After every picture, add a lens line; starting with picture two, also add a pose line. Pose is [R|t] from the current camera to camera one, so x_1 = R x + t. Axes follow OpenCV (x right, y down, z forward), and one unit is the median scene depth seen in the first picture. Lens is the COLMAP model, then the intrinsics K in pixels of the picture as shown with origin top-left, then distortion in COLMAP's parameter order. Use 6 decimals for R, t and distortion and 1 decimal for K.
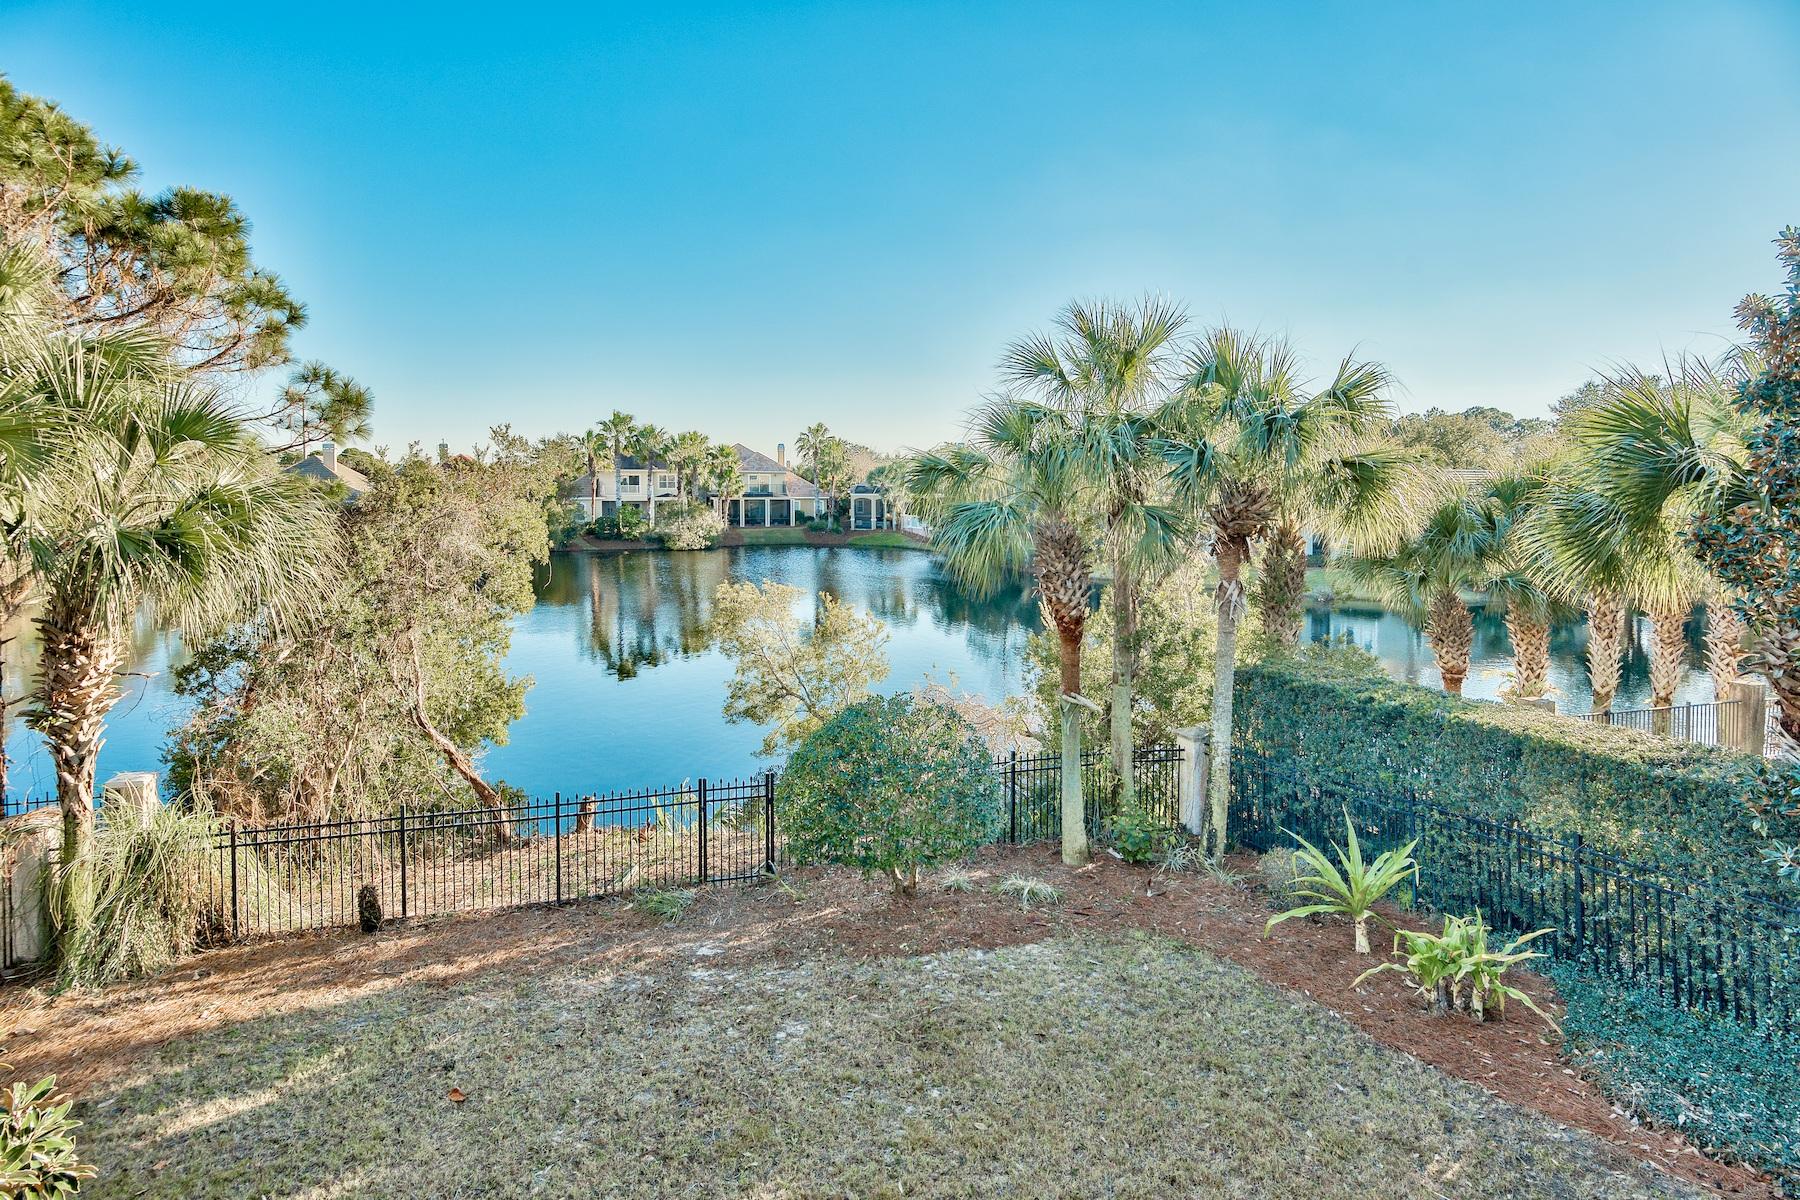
lens RADIAL K [[913.0, 0, 838.6], [0, 913.0, 502.6], [0, 0, 1]] dist [-0.001677, 0.000148]
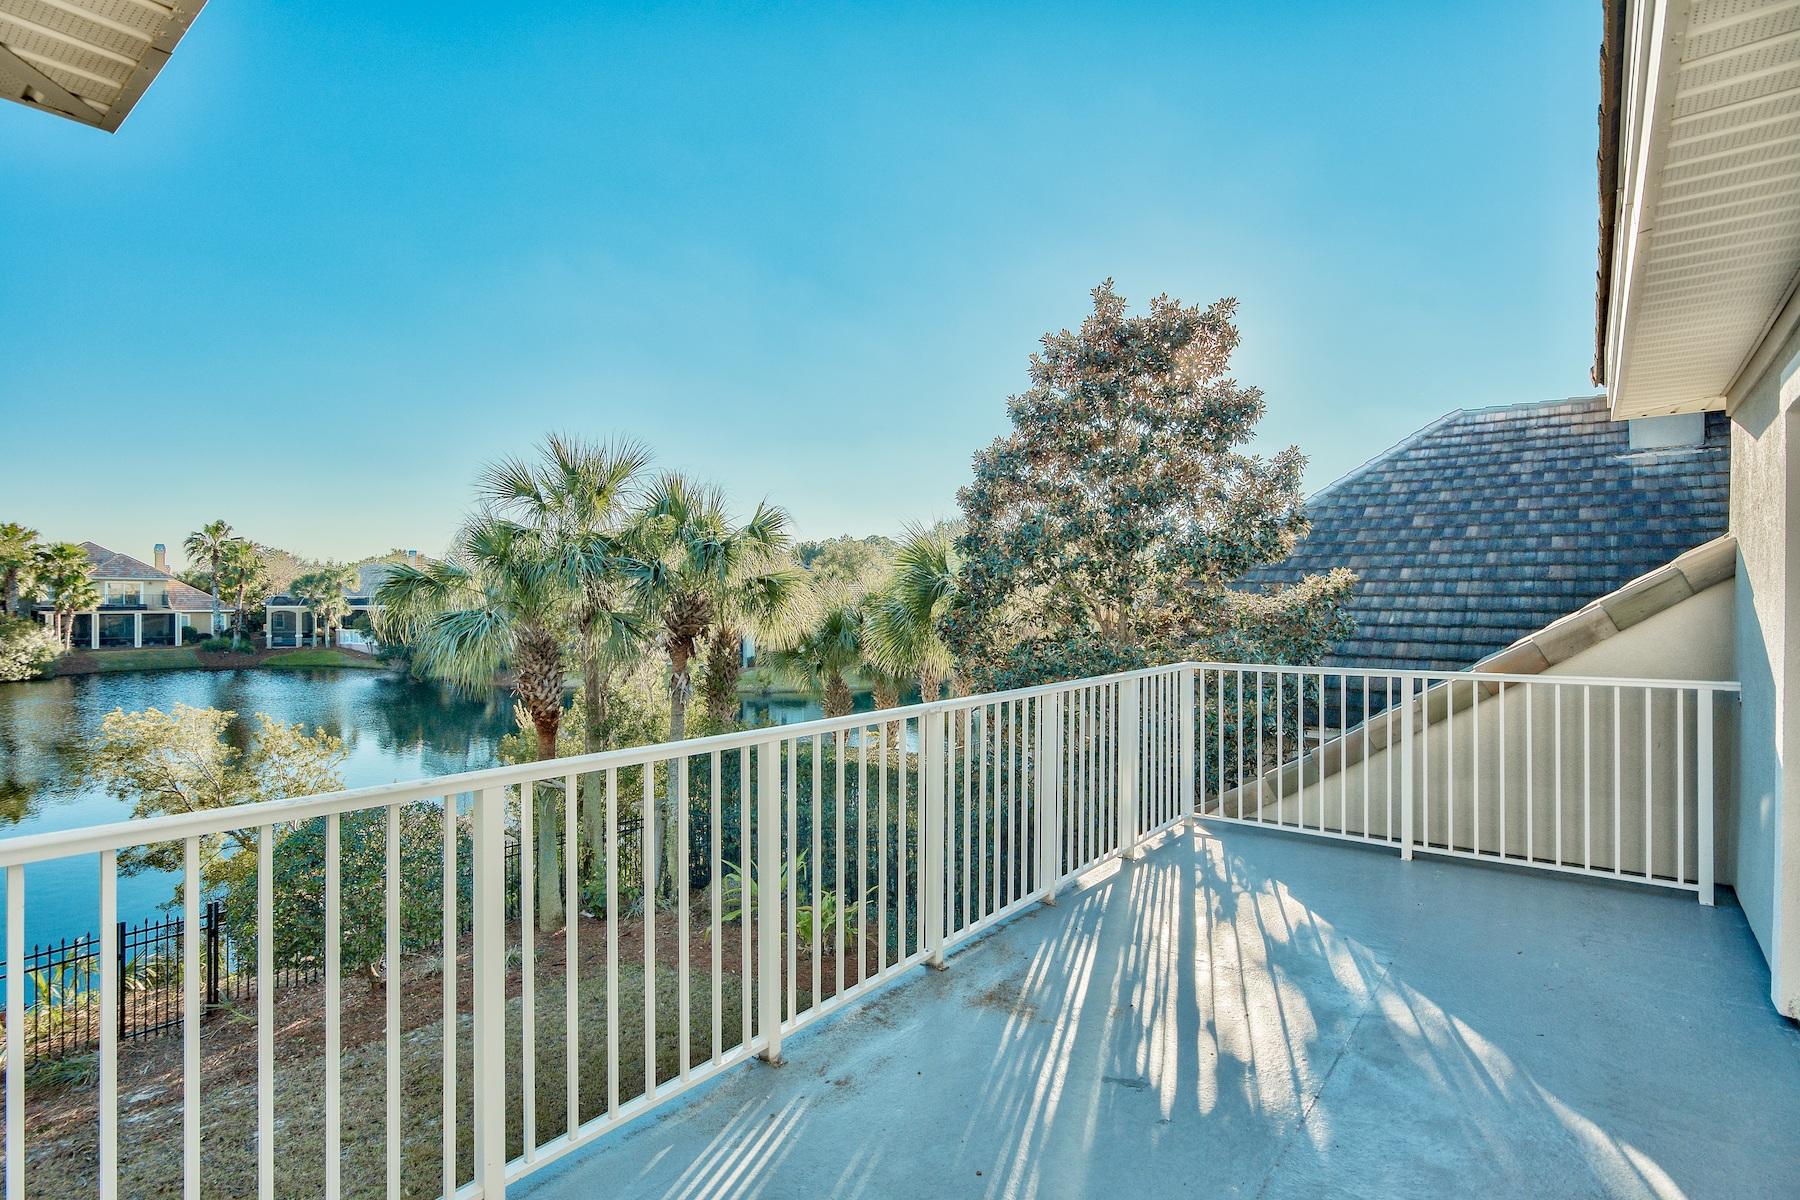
lens RADIAL K [[892.2, 0, 904.2], [0, 892.2, 591.8], [0, 0, 1]] dist [-0.004365, 0.000479]
pose [[0.801774, 0.006026, 0.597597, -0.040467], [0.008729, 0.999724, -0.021793, 0.002972], [-0.597564, 0.022690, 0.801500, -0.119831]]
